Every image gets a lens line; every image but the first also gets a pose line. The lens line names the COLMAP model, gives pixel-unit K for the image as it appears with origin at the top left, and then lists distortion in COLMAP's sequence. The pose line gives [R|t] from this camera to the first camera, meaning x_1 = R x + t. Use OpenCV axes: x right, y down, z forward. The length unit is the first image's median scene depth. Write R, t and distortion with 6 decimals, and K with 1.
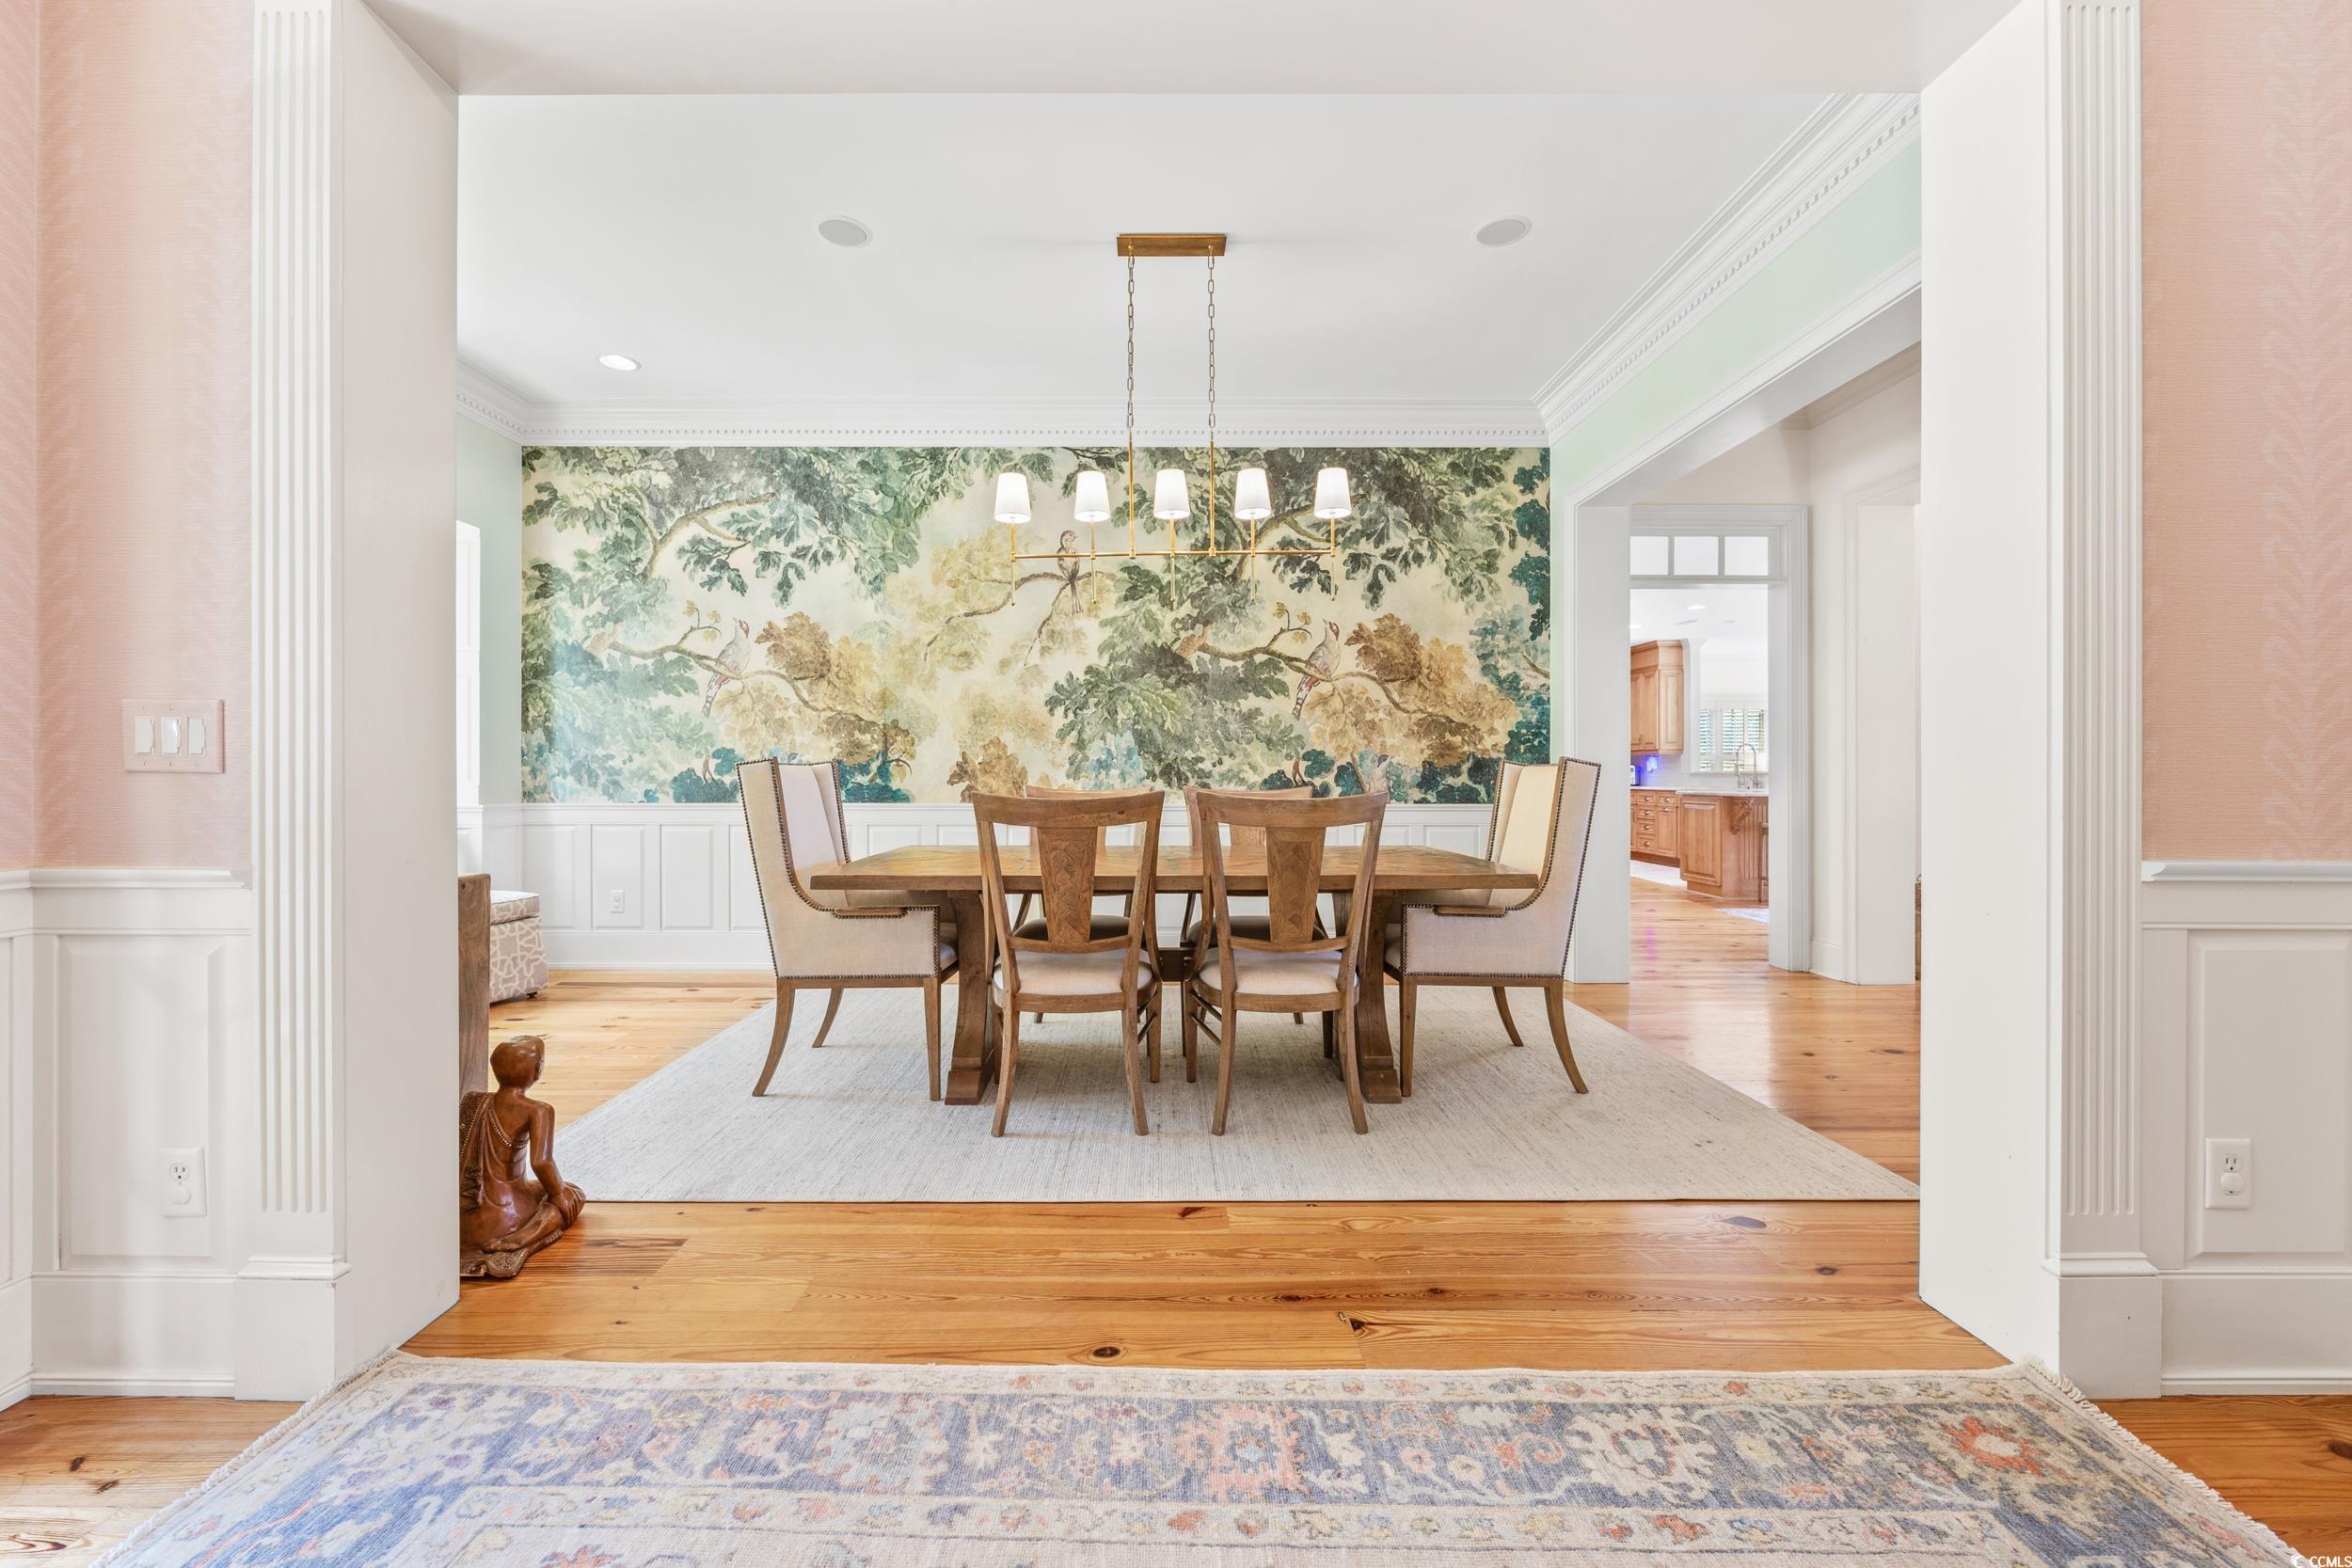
lens RADIAL K [[958.2, 0, 1176.0], [0, 958.2, 784.0], [0, 0, 1]] dist [0.000944, 0.000173]
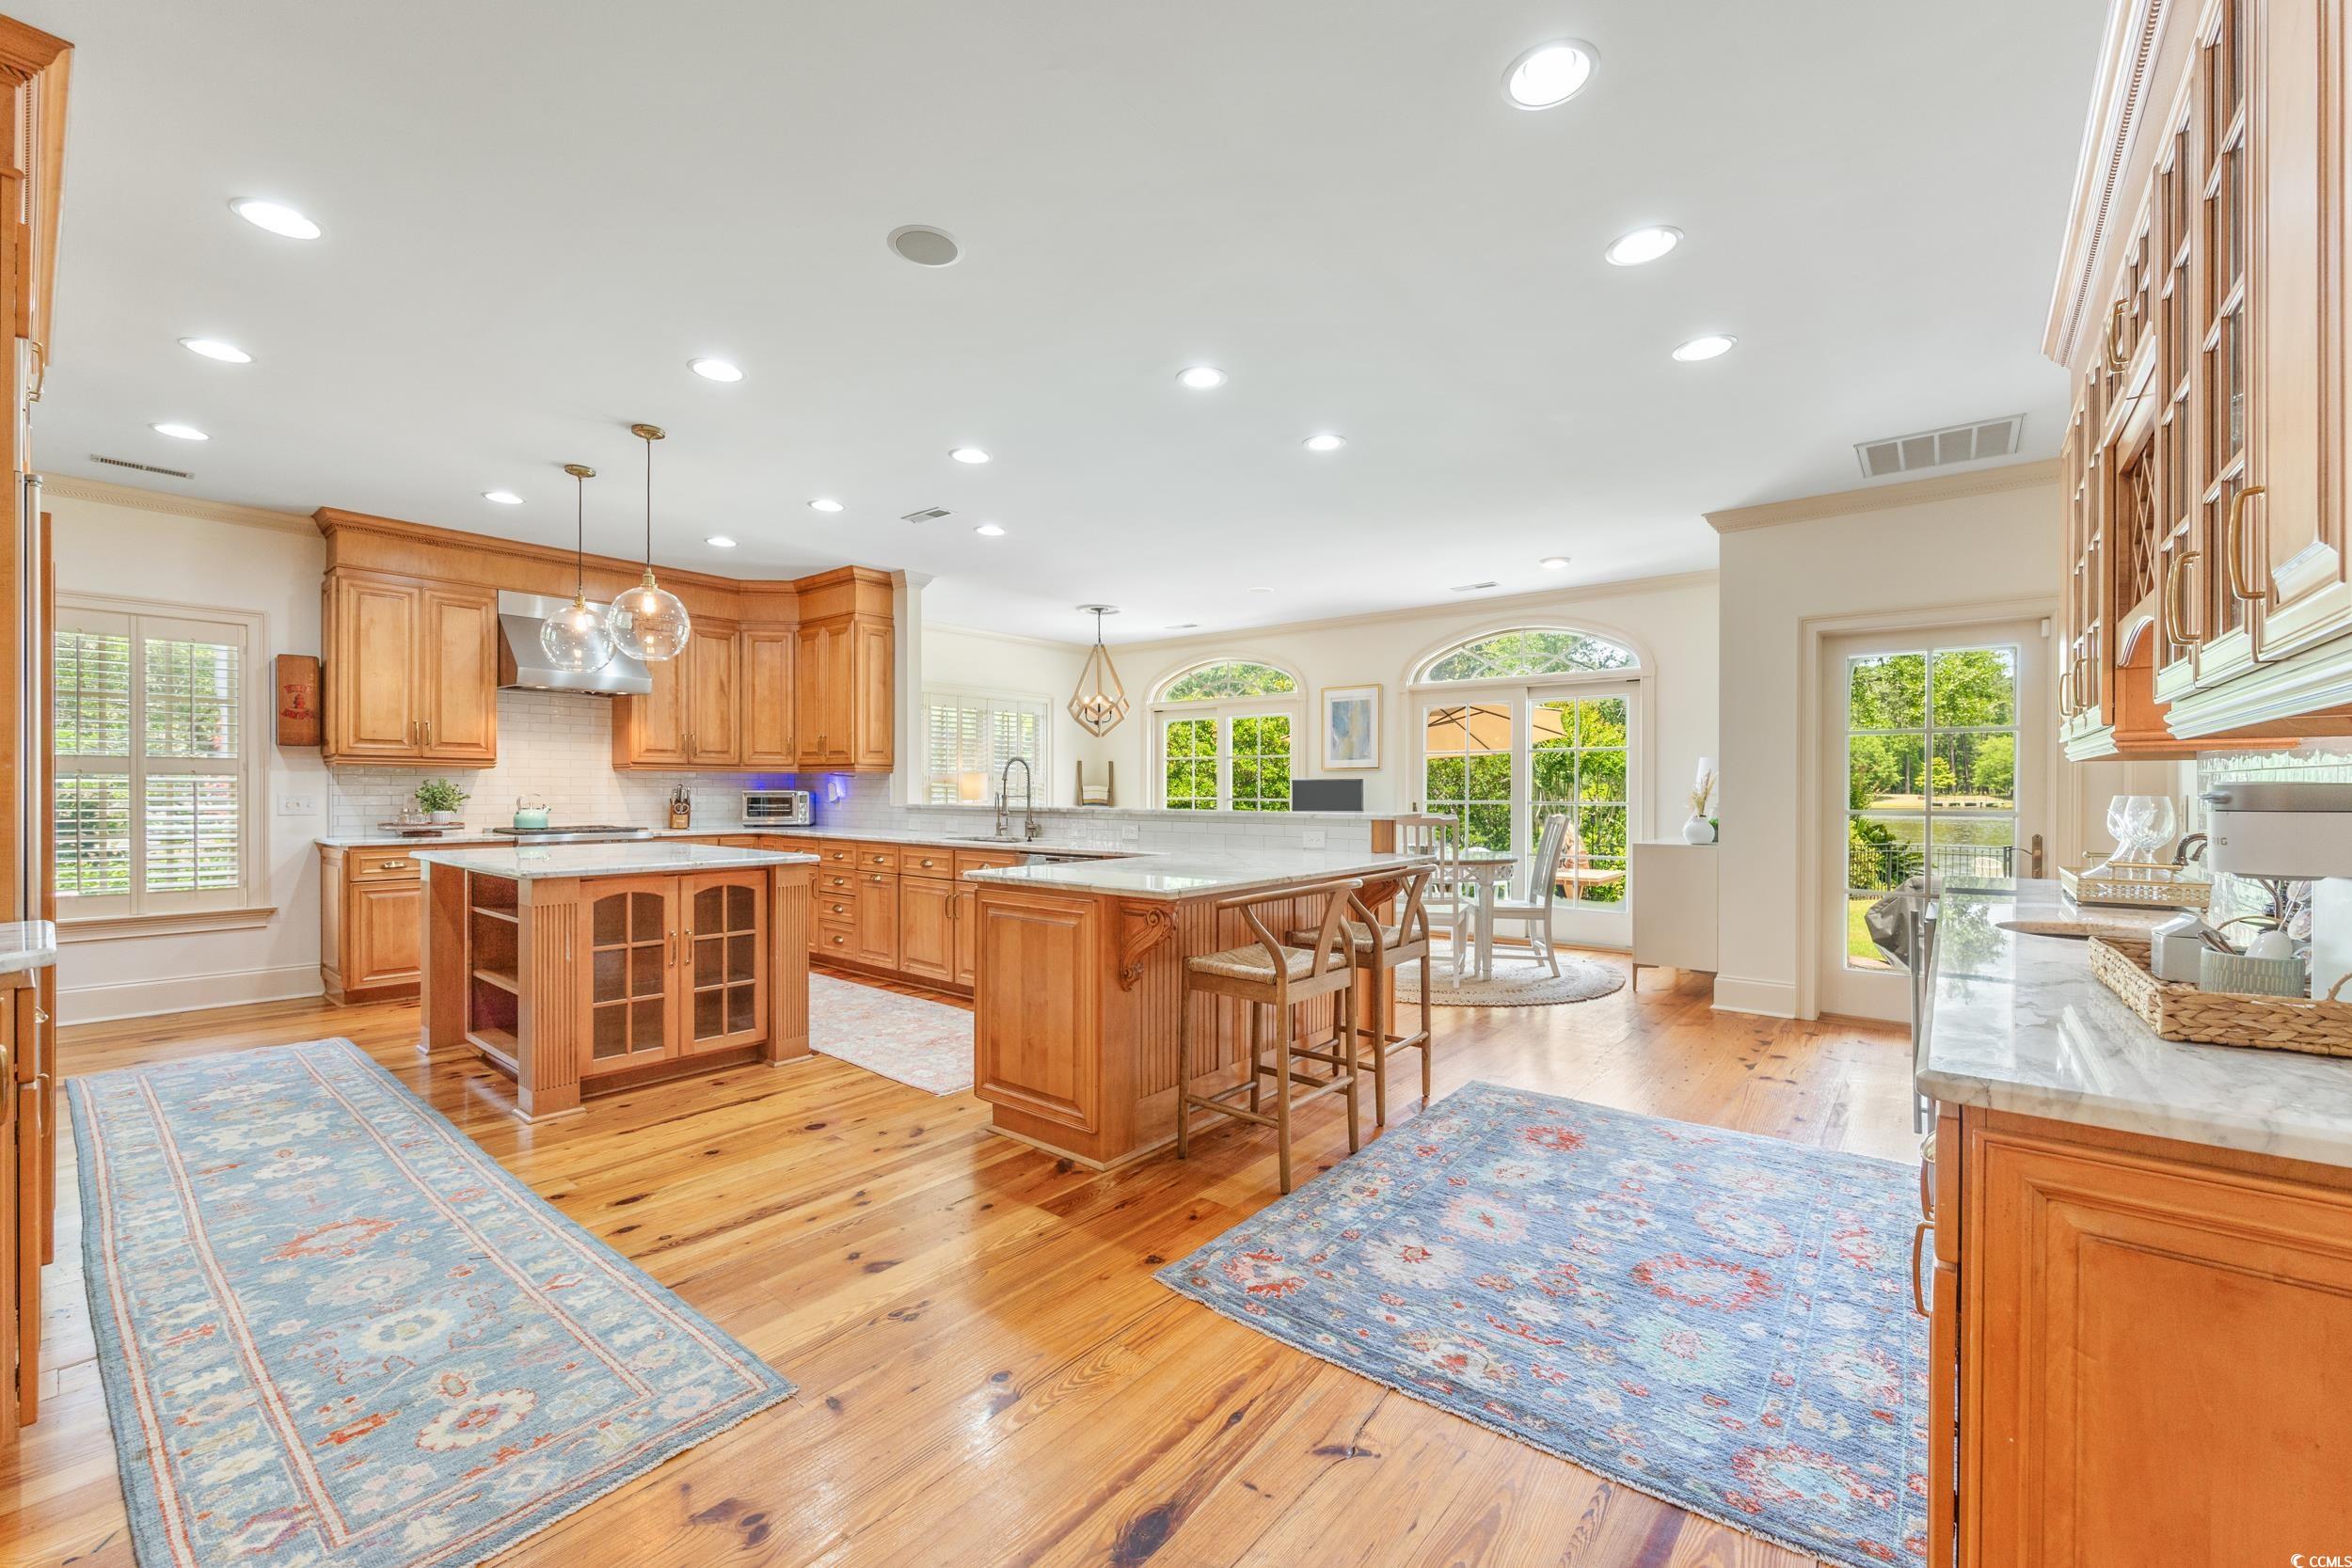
lens RADIAL K [[958.2, 0, 1176.0], [0, 958.2, 784.0], [0, 0, 1]] dist [0.000944, 0.000173]
pose [[0.647225, 0.004854, 0.762283, 0.215642], [0.002892, 0.999957, -0.008823, -0.019972], [-0.762293, 0.007915, 0.647184, 0.534483]]
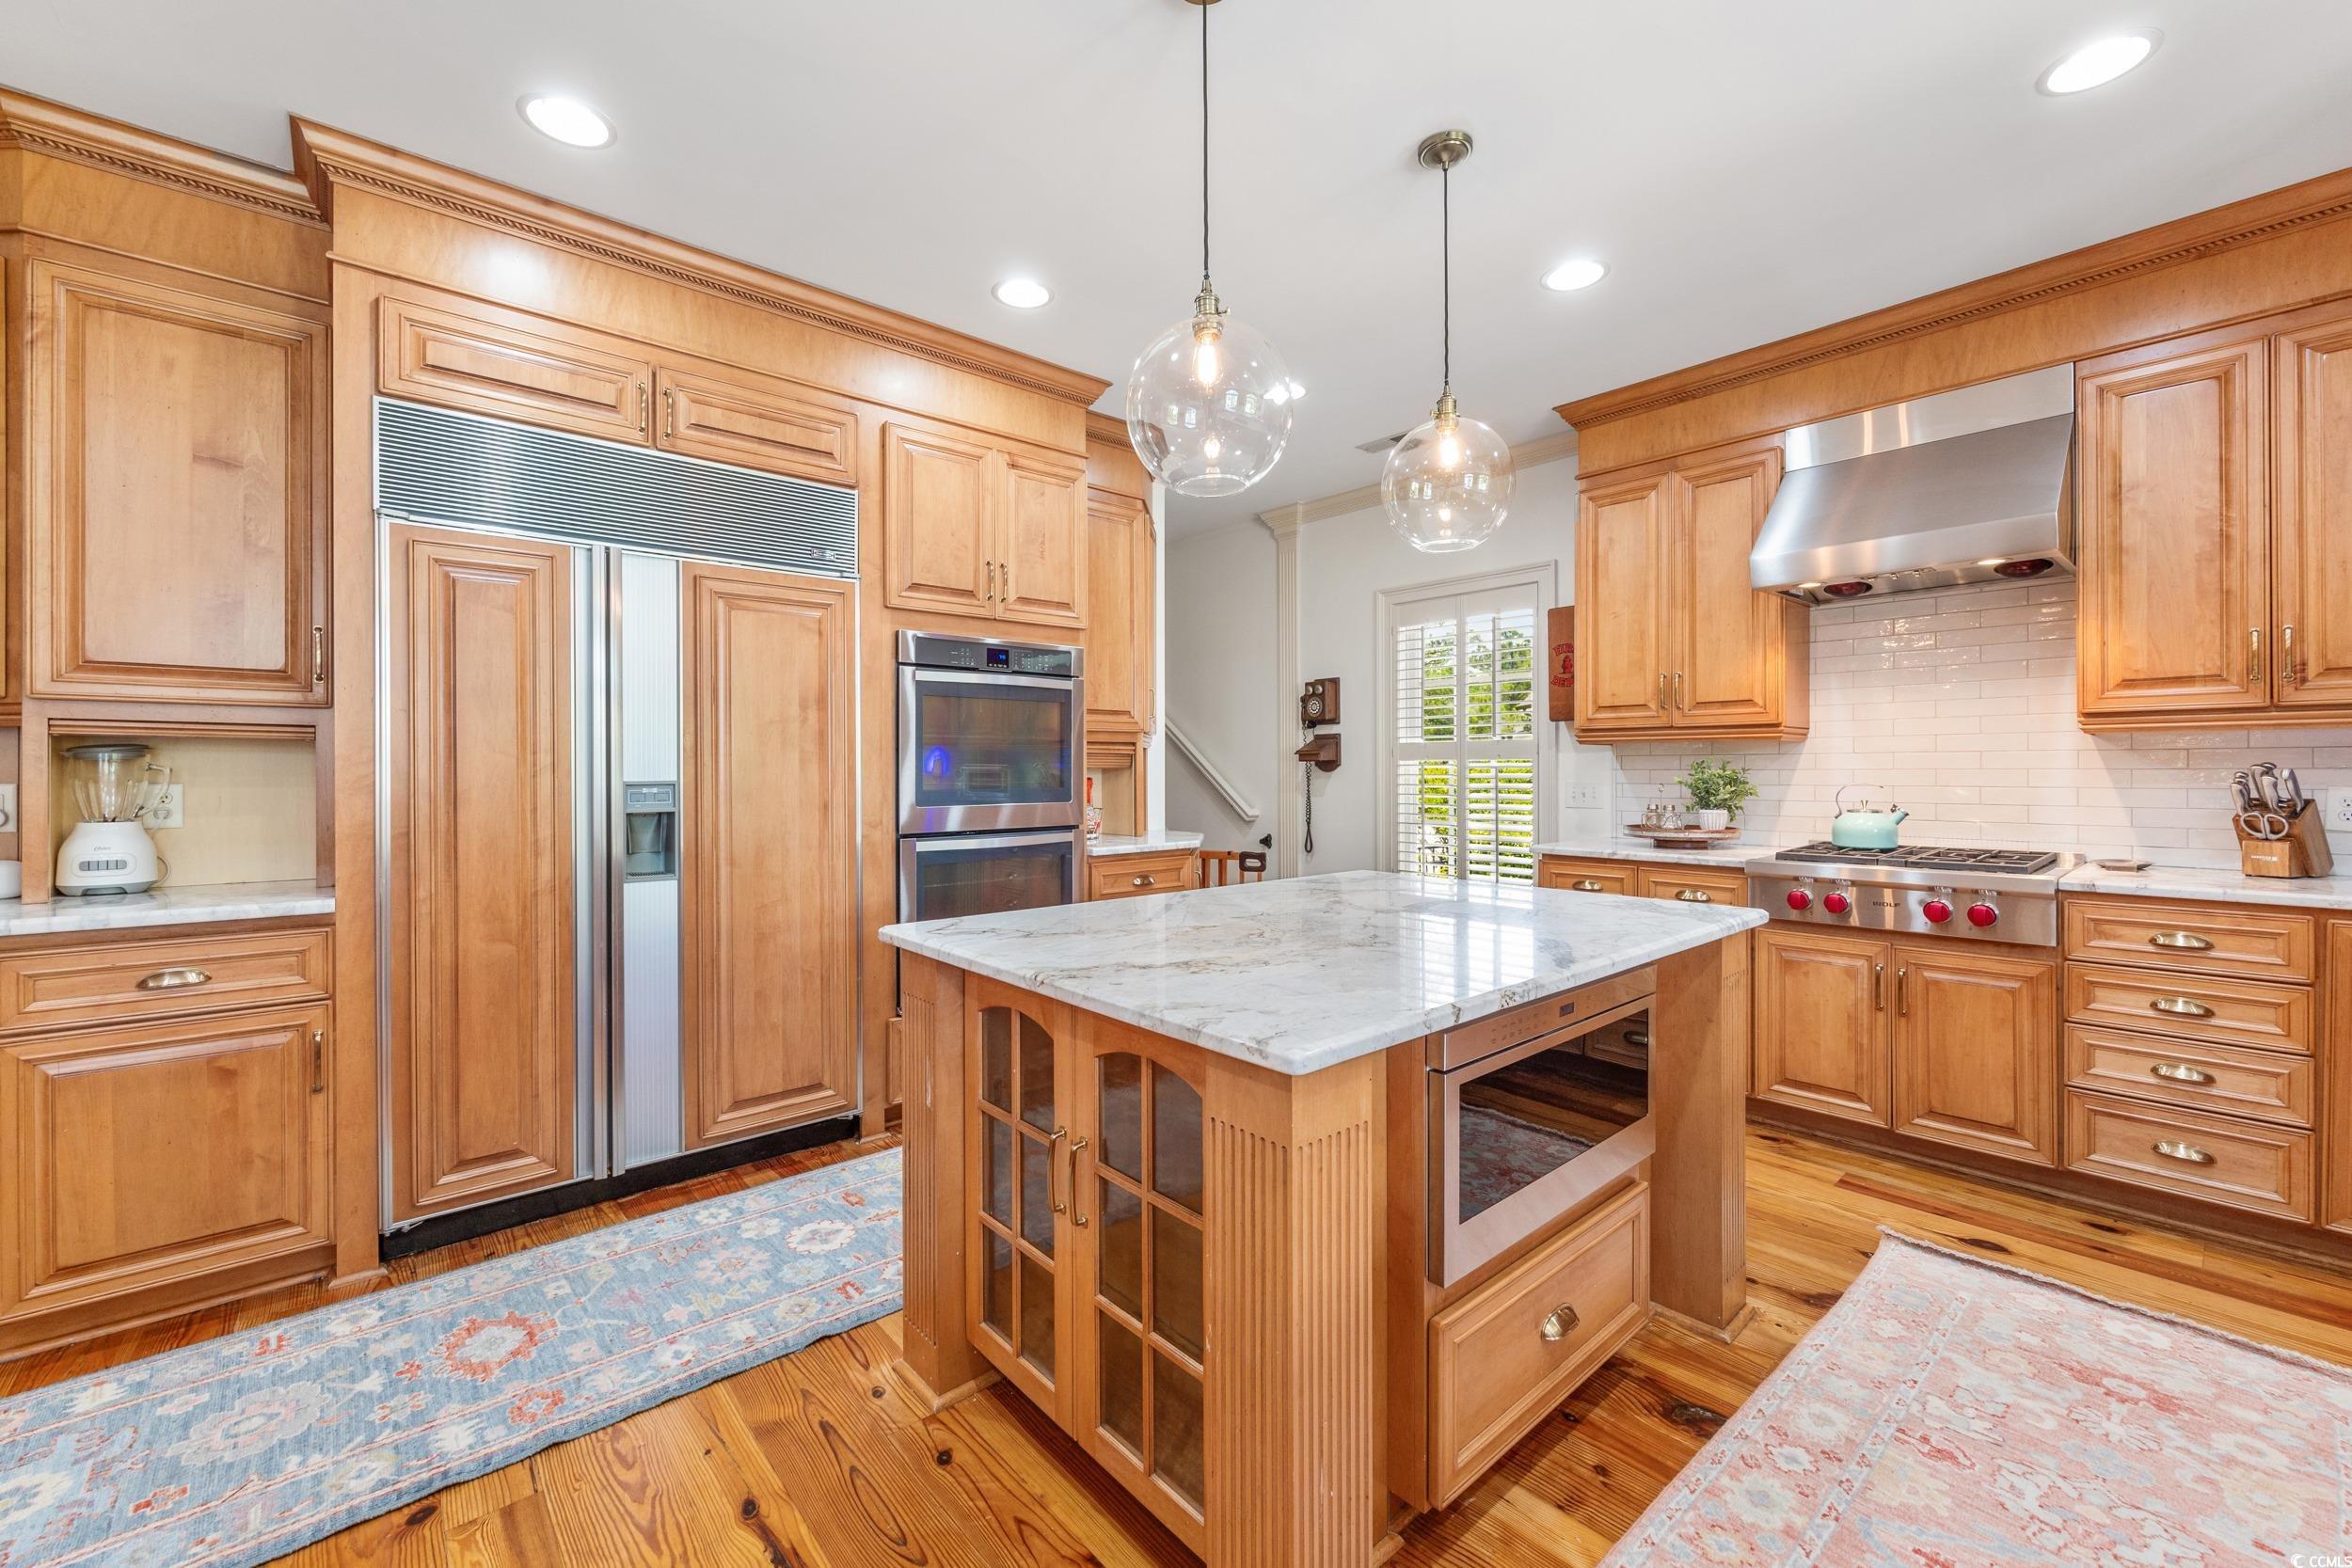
lens RADIAL K [[933.1, 0, 1135.2], [0, 933.1, 770.1], [0, 0, 1]] dist [-0.000392, 0.000120]
pose [[0.635356, -0.005824, -0.772198, 0.472171], [0.002828, 0.999982, -0.005214, -0.023687], [0.772214, 0.001129, 0.635361, 0.809942]]
